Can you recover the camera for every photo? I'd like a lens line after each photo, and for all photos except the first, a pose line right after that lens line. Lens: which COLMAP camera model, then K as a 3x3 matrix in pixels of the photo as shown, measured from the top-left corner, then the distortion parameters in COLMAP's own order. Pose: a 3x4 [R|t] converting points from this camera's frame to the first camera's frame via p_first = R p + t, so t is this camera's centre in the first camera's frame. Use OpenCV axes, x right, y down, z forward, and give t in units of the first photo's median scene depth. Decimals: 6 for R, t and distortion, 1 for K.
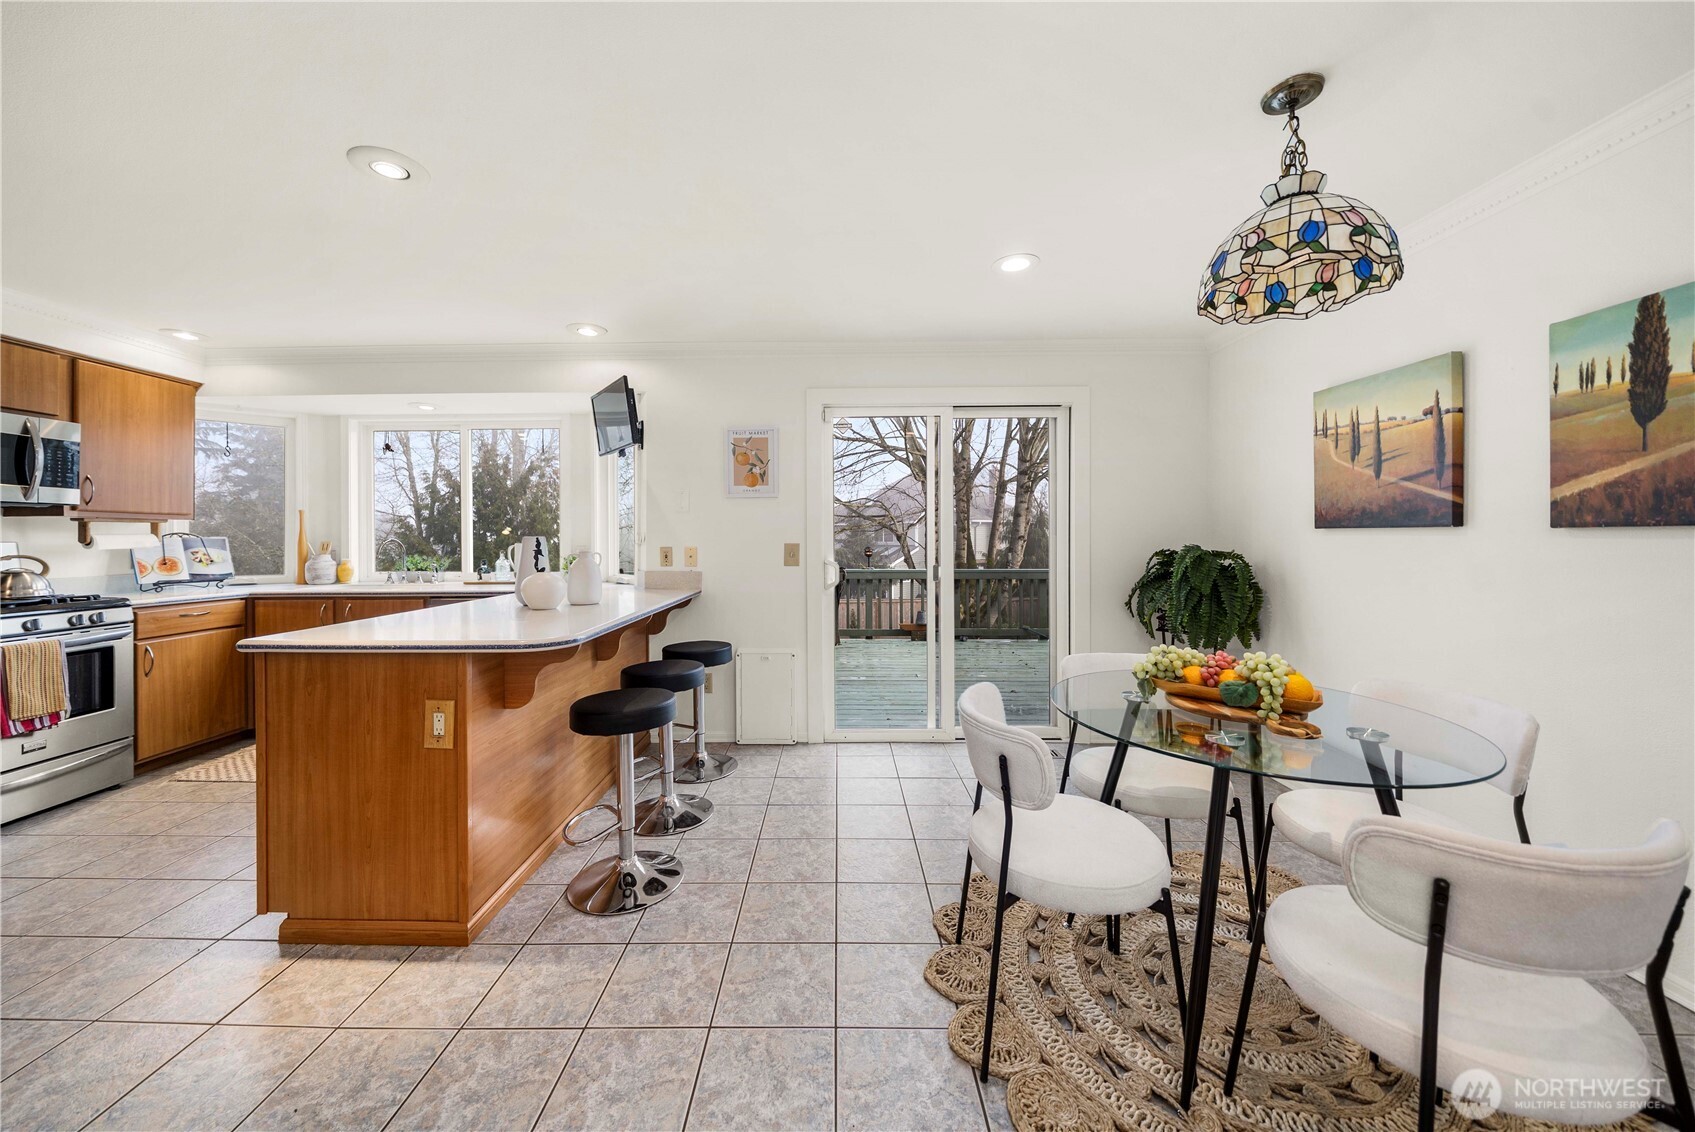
lens RADIAL K [[606.7, 0, 833.6], [0, 606.7, 536.7], [0, 0, 1]] dist [-0.002747, -0.000205]
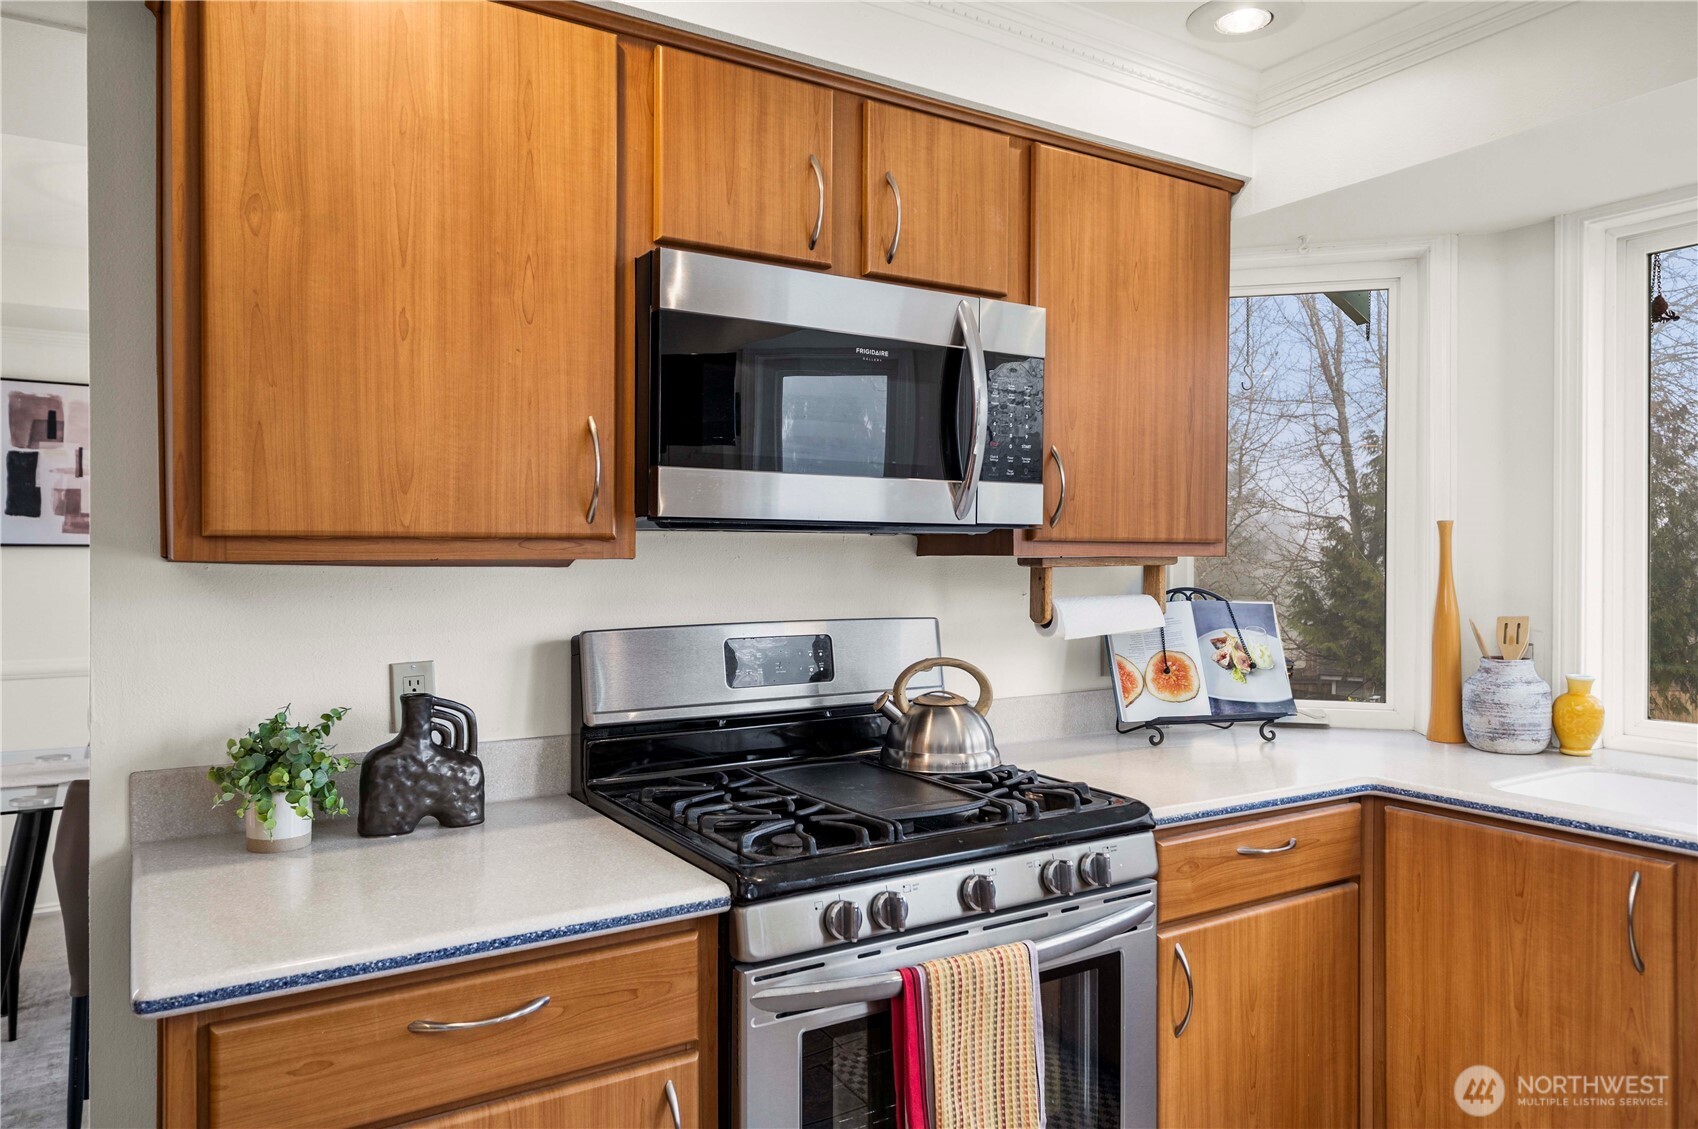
lens RADIAL K [[1110.6, 0, 845.9], [0, 1110.6, 555.1], [0, 0, 1]] dist [-0.001520, -0.000275]
pose [[0.549829, 0.004443, -0.835265, -0.663104], [0.000831, 0.999982, 0.005866, -0.034771], [0.835277, -0.003919, 0.549816, 0.466366]]
